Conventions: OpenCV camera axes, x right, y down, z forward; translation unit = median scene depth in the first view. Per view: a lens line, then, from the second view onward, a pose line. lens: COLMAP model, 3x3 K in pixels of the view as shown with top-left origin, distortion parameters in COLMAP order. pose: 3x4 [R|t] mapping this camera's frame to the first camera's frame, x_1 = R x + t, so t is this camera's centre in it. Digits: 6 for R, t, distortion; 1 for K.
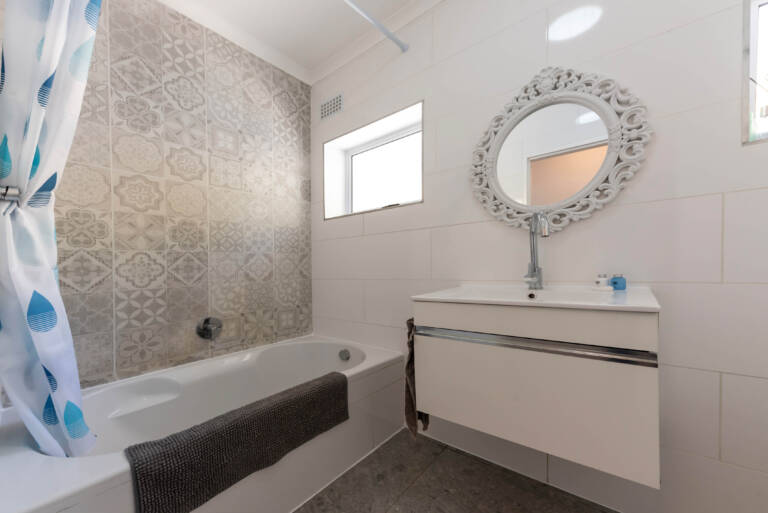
lens RADIAL K [[260.1, 0, 383.8], [0, 260.1, 266.2], [0, 0, 1]] dist [-0.000561, -0.000117]
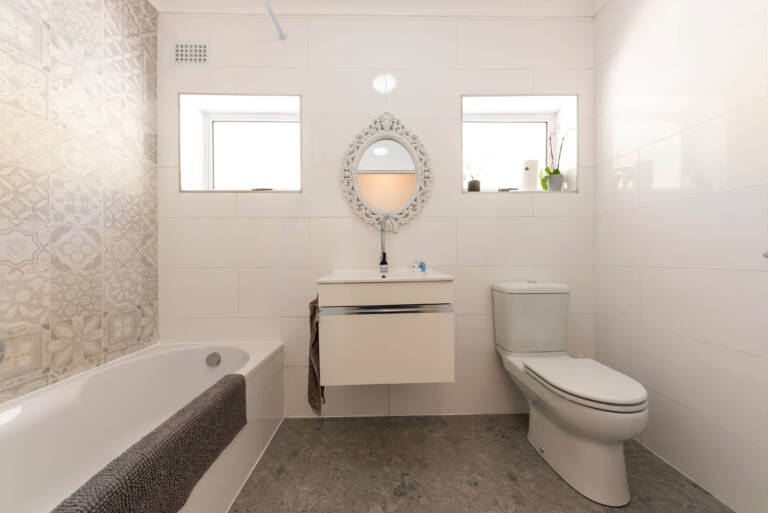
lens RADIAL K [[261.3, 0, 384.0], [0, 261.3, 256.5], [0, 0, 1]] dist [-0.007215, -0.000252]
pose [[0.718757, 0.011929, 0.695159, -0.347781], [0.004743, 0.999745, -0.022059, 0.037197], [-0.695245, 0.019152, 0.718517, 0.027630]]
